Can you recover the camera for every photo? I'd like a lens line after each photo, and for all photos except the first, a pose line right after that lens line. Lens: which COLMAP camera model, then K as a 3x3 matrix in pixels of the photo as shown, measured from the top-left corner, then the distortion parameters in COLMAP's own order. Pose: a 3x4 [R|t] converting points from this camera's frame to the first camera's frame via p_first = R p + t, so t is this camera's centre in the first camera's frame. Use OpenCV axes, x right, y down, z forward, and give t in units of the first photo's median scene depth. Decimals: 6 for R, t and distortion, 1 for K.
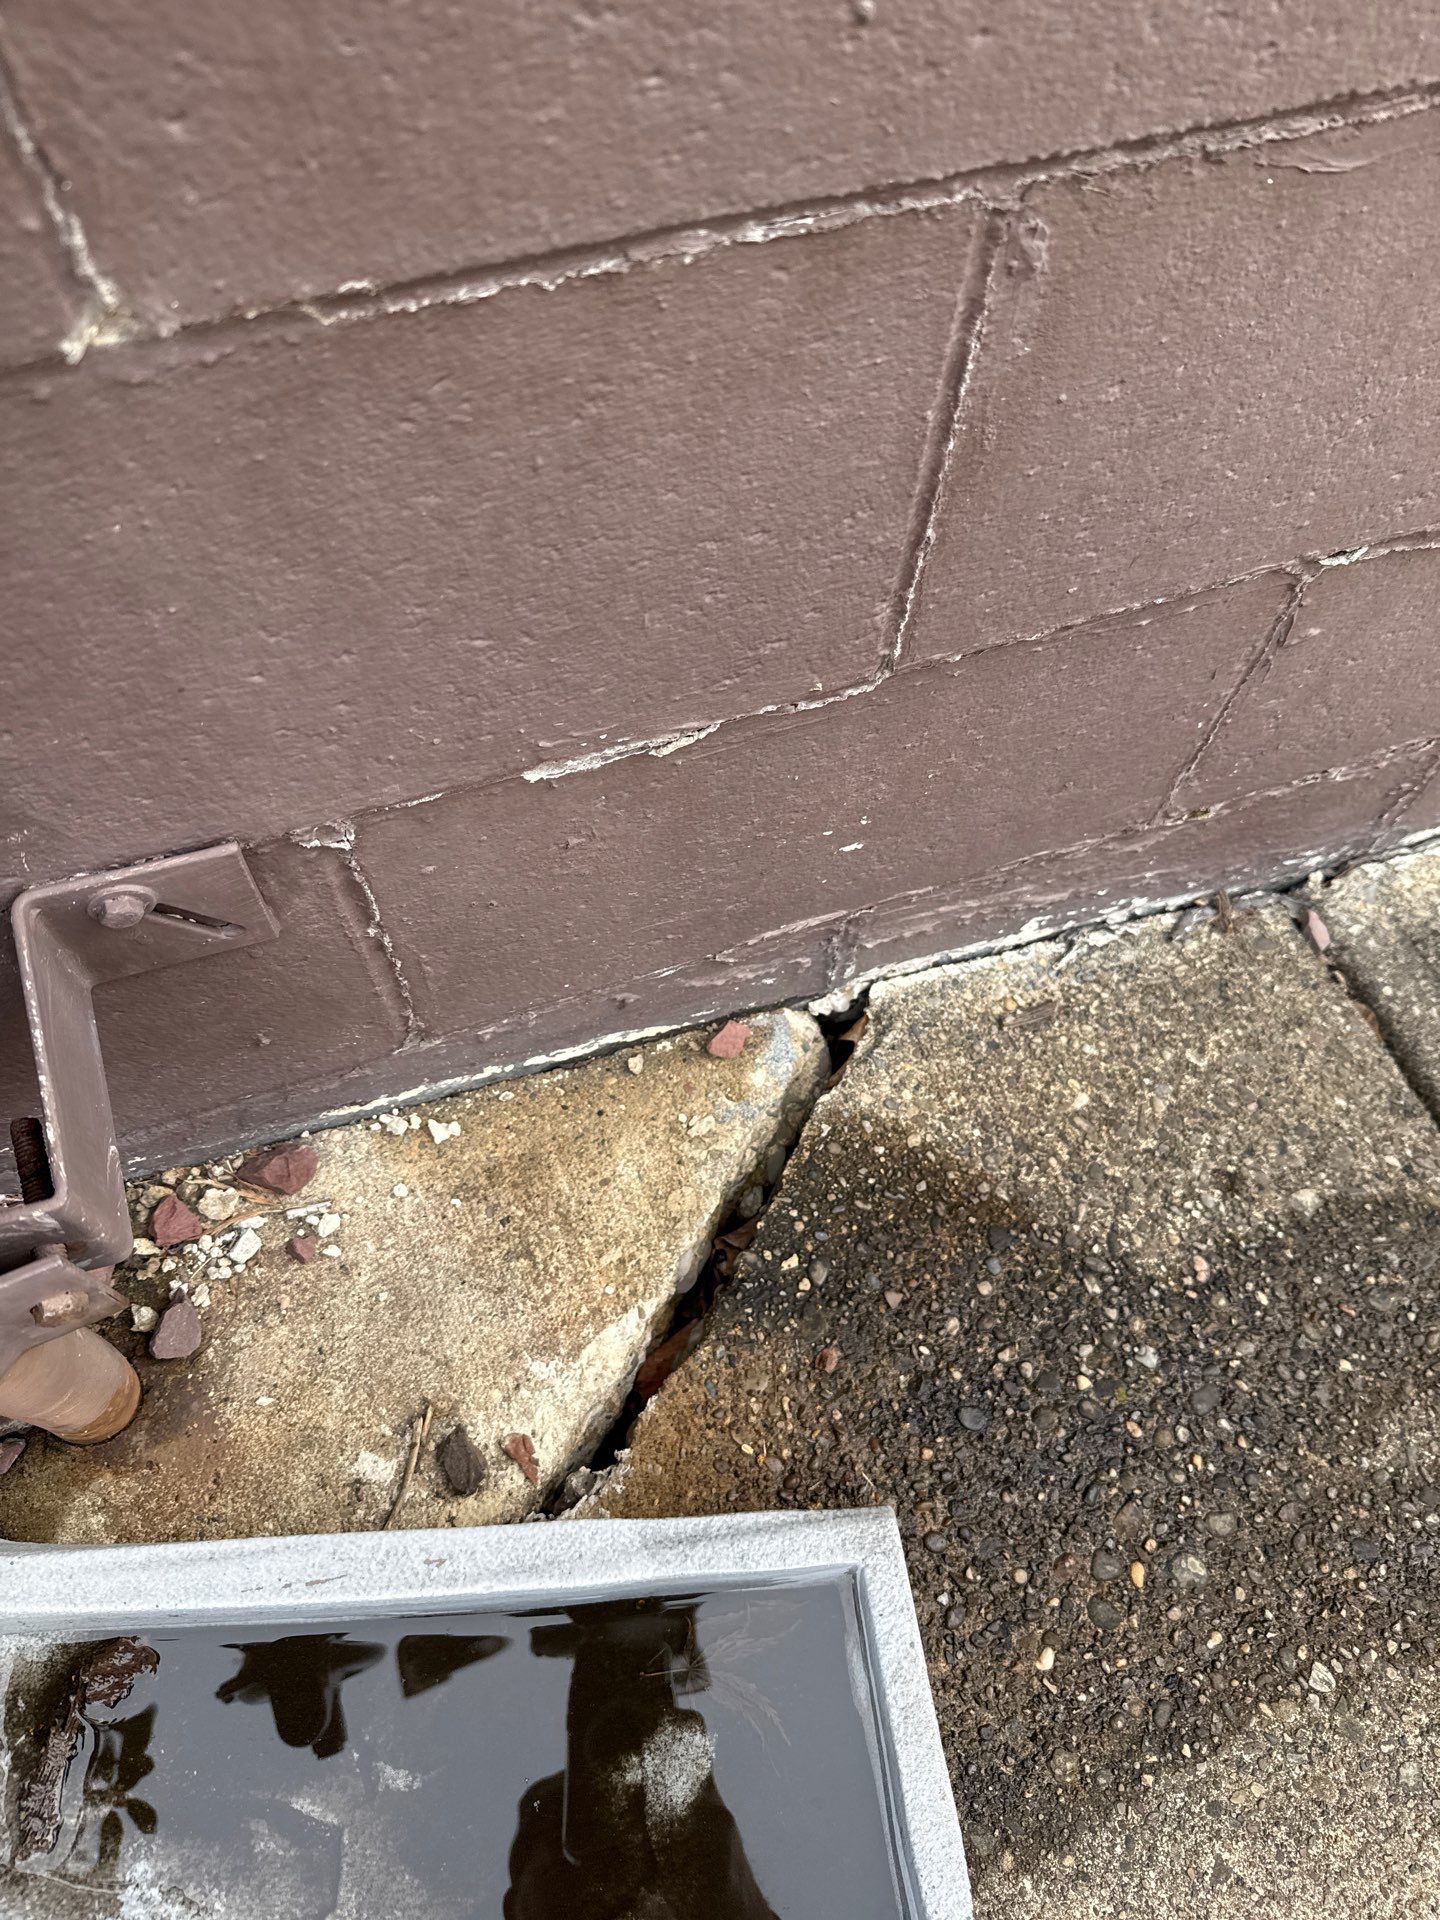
lens RADIAL K [[1349.2, 0, 702.6], [0, 1349.2, 932.3], [0, 0, 1]] dist [0.049830, -0.064697]
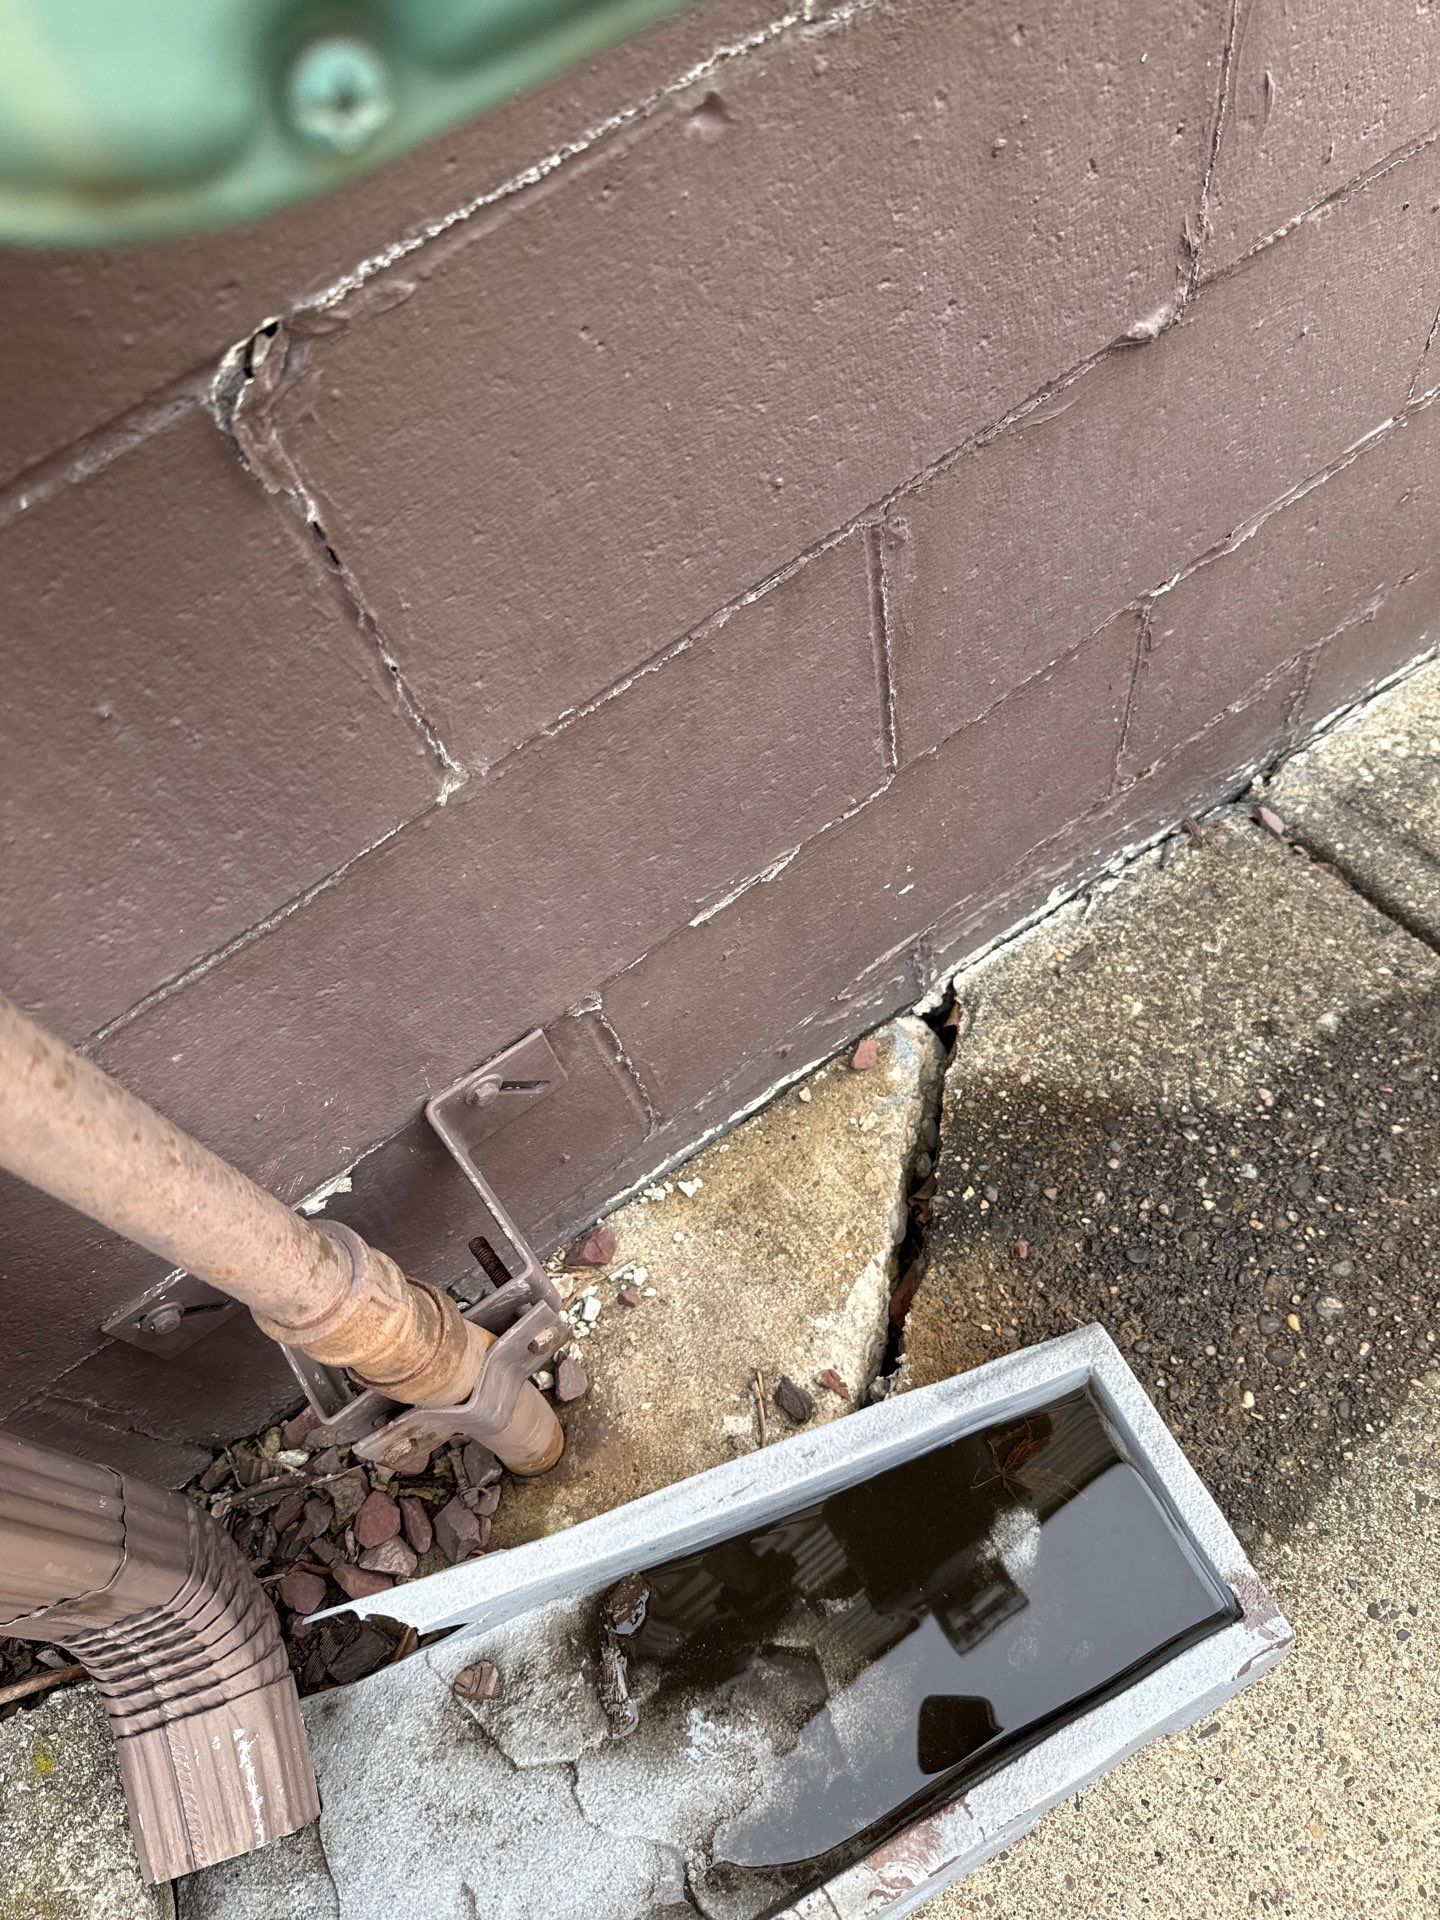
lens RADIAL K [[1357.6, 0, 687.0], [0, 1357.6, 959.6], [0, 0, 1]] dist [0.051660, -0.072227]
pose [[0.939602, -0.339468, -0.043709, -0.064805], [0.337715, 0.940272, -0.042870, -0.011509], [0.055651, 0.025519, 0.998124, -0.402803]]
